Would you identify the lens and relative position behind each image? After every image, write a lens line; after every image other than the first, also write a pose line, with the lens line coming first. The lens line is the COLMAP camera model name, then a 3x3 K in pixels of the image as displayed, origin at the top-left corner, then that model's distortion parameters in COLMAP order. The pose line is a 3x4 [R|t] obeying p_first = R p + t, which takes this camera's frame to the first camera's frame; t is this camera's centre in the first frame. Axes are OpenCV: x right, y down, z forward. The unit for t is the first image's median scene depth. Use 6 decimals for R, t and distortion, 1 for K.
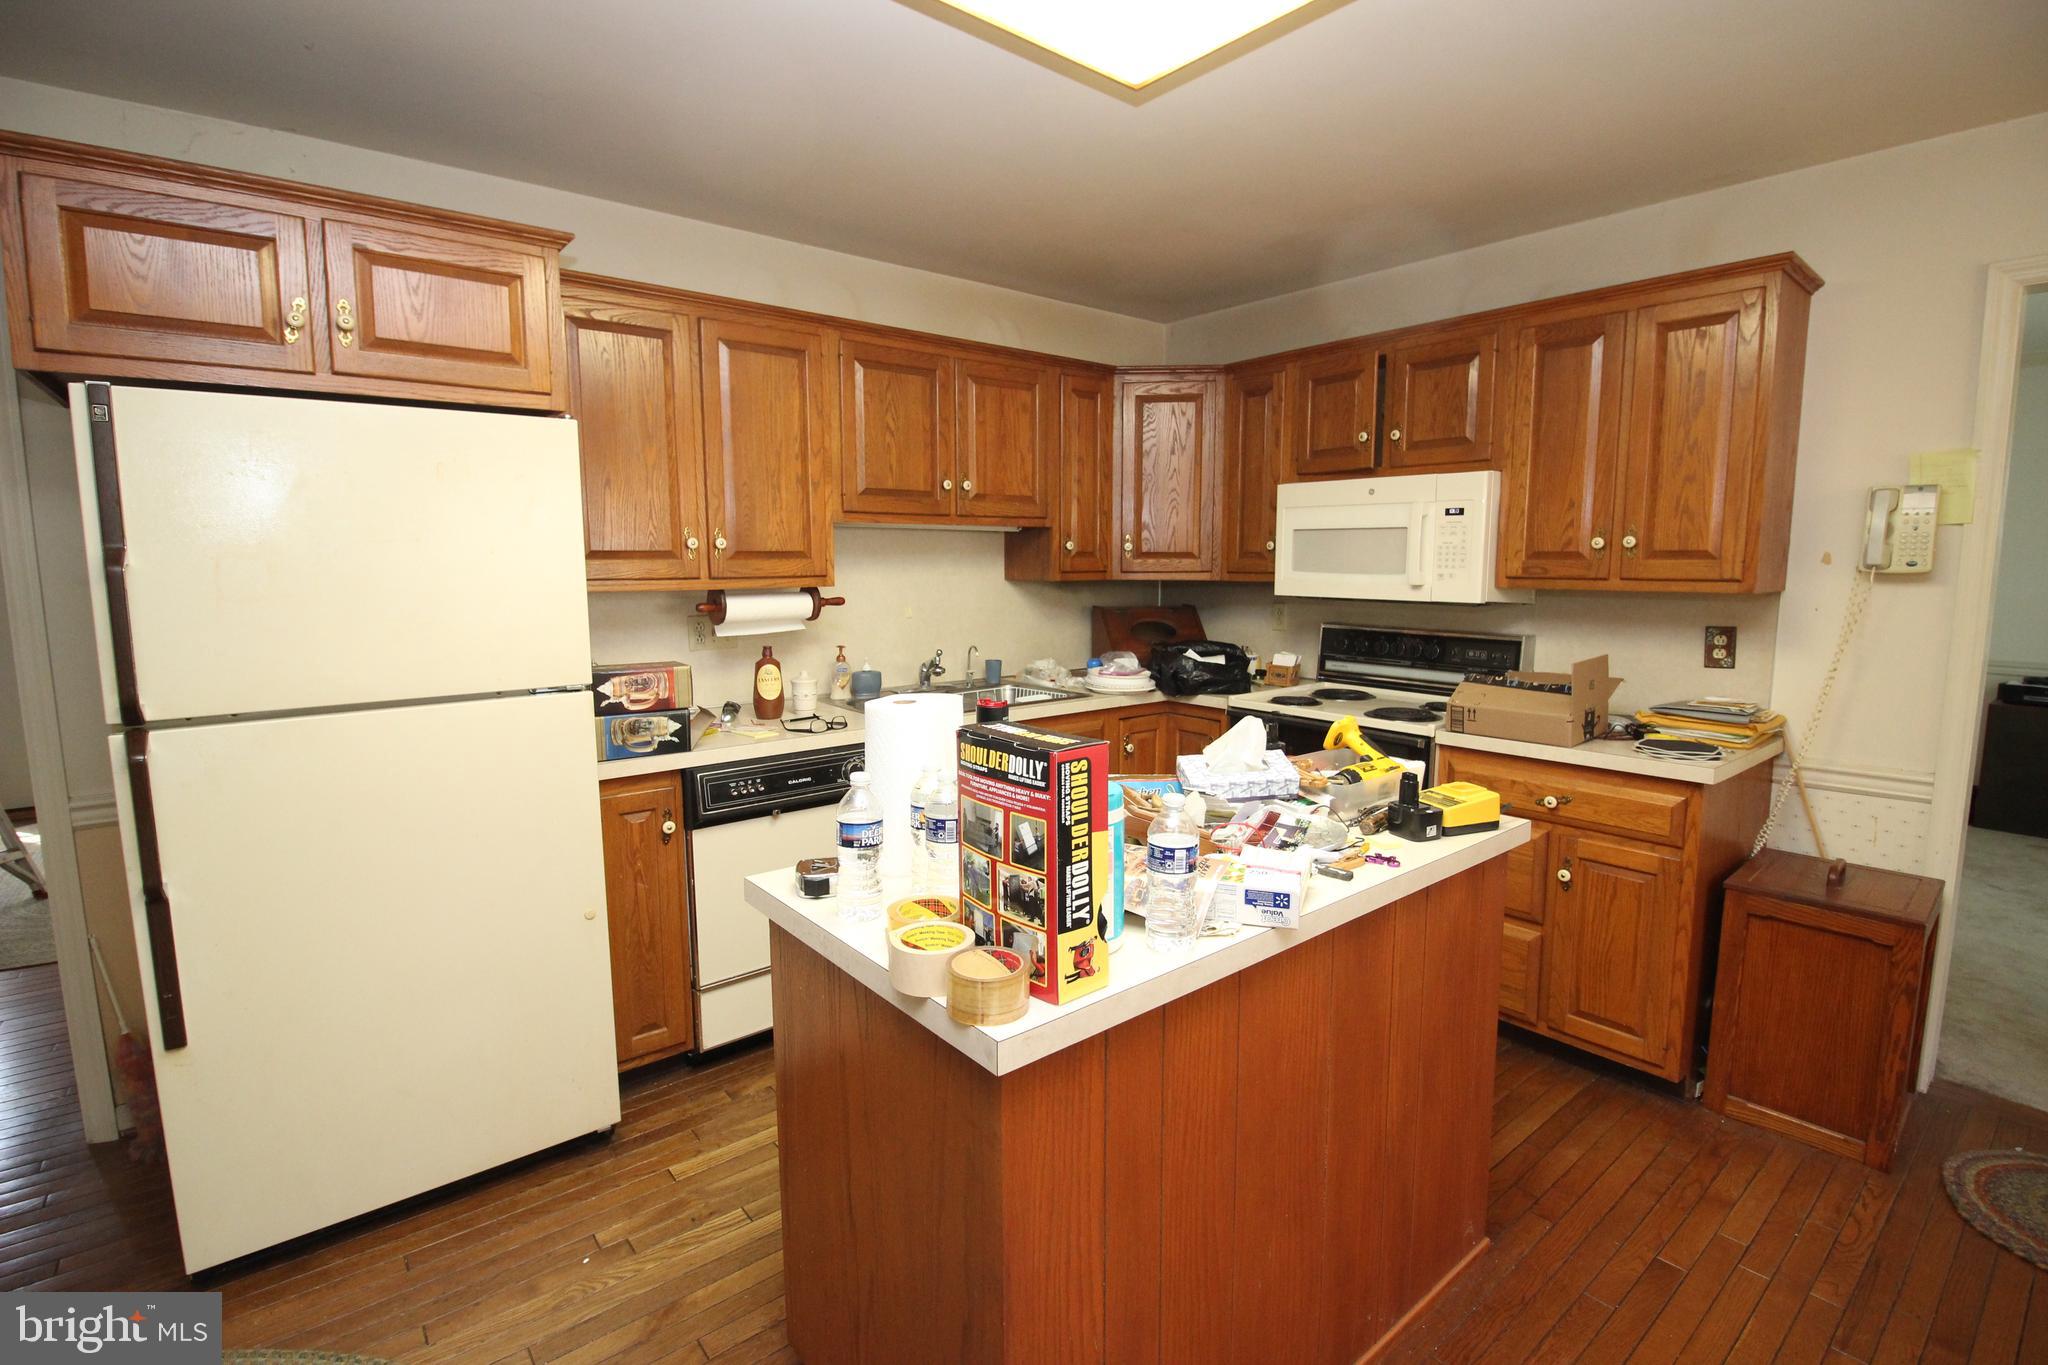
lens RADIAL K [[940.3, 0, 1029.6], [0, 940.3, 671.2], [0, 0, 1]] dist [-0.012268, -0.007384]
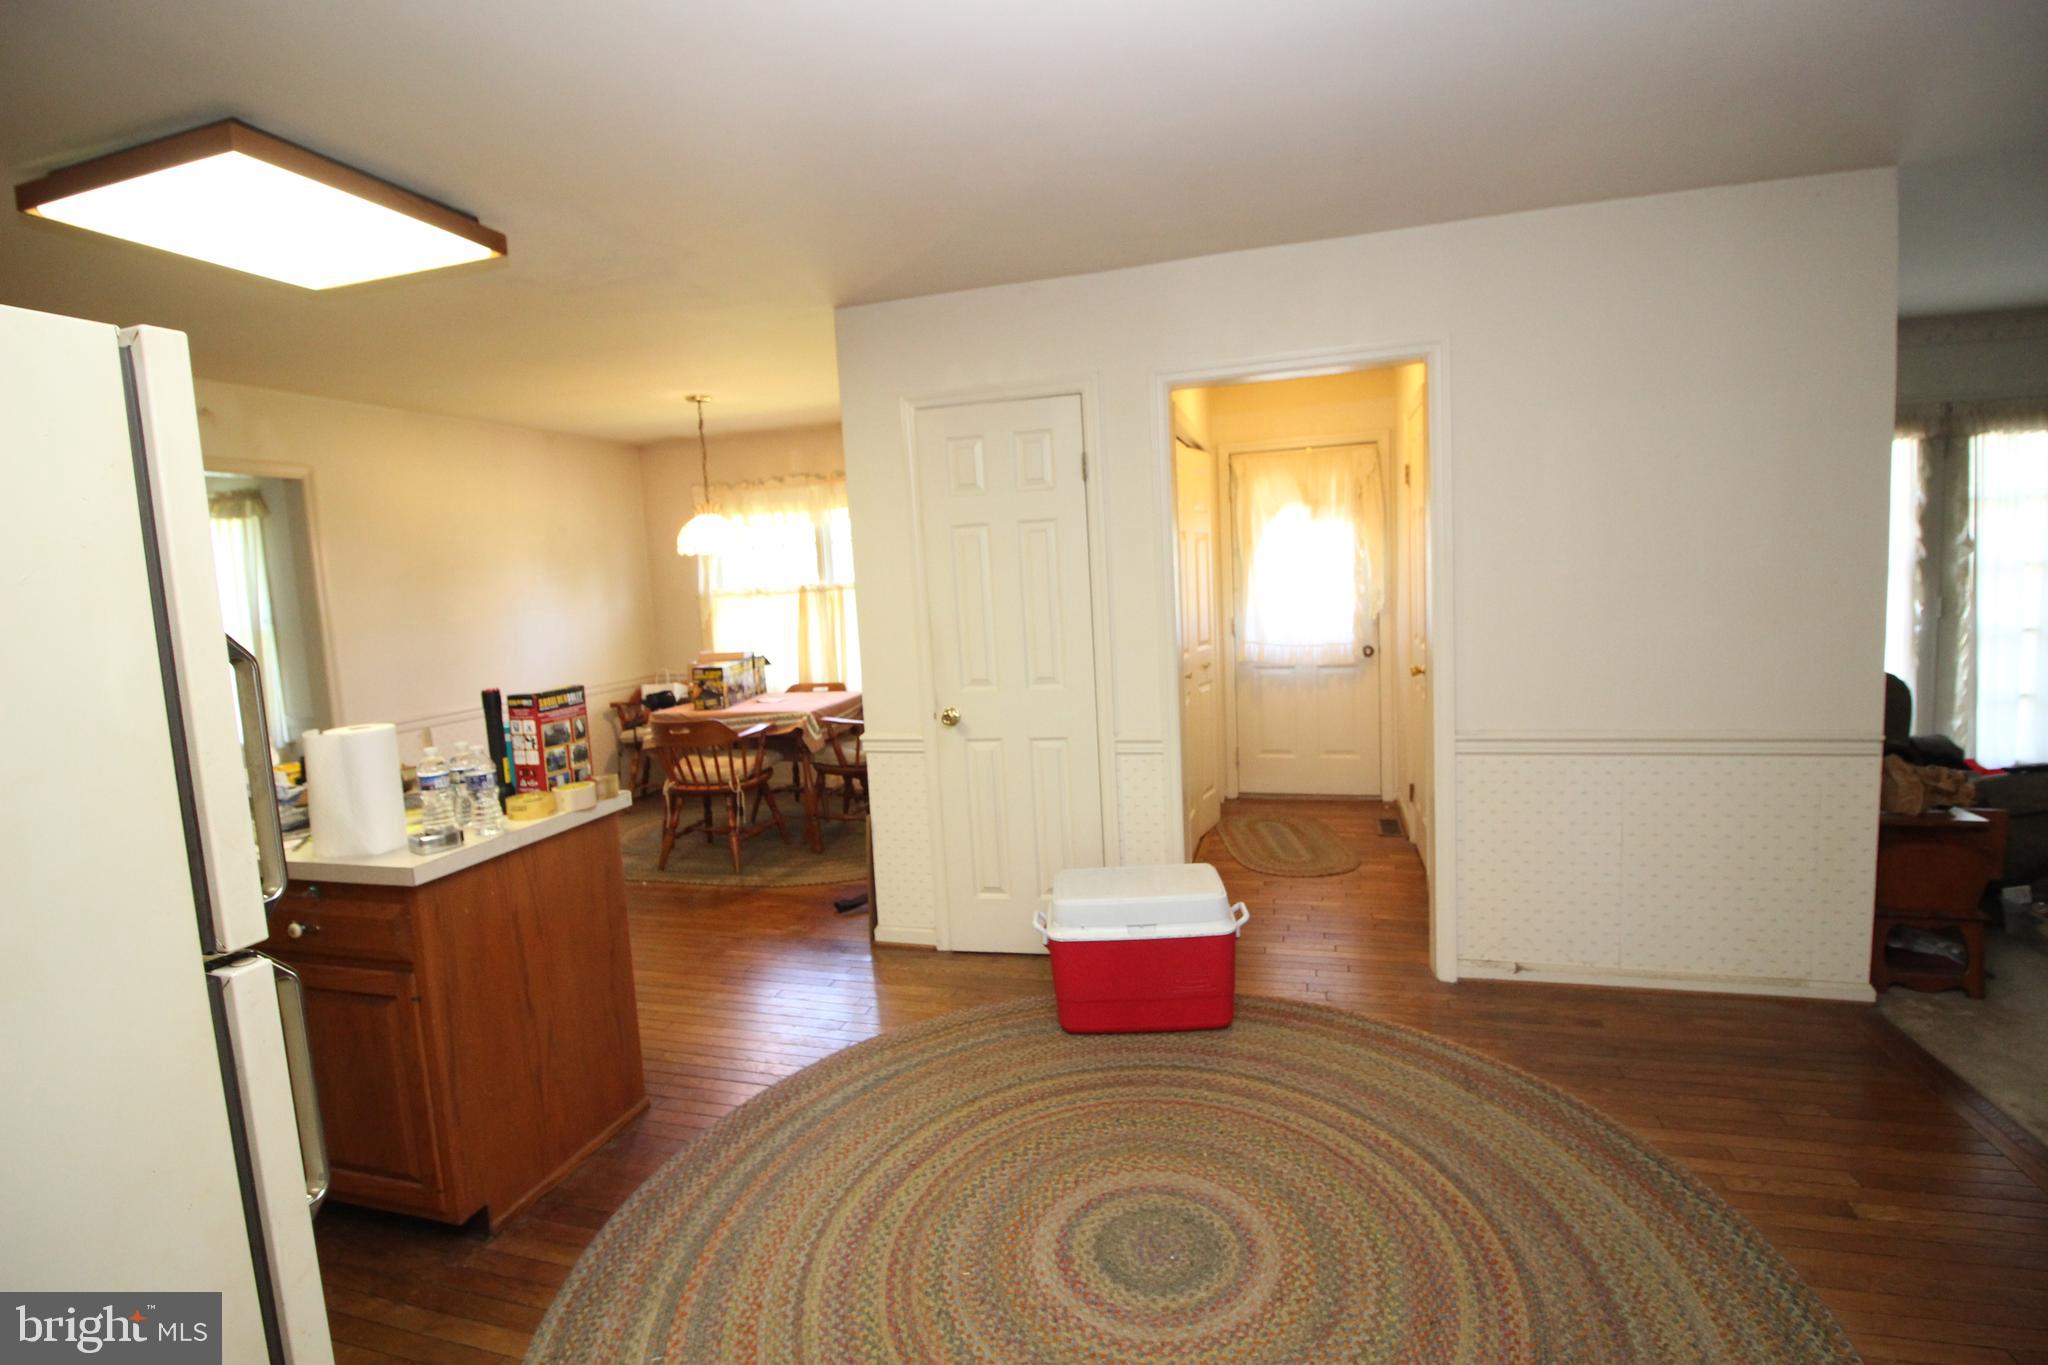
lens RADIAL K [[940.3, 0, 1029.8], [0, 940.3, 674.5], [0, 0, 1]] dist [-0.012268, -0.007384]
pose [[-0.567104, -0.057715, 0.821621, -0.998629], [0.152072, 0.973054, 0.173317, -0.072132], [-0.809485, 0.223235, -0.543047, 0.517241]]
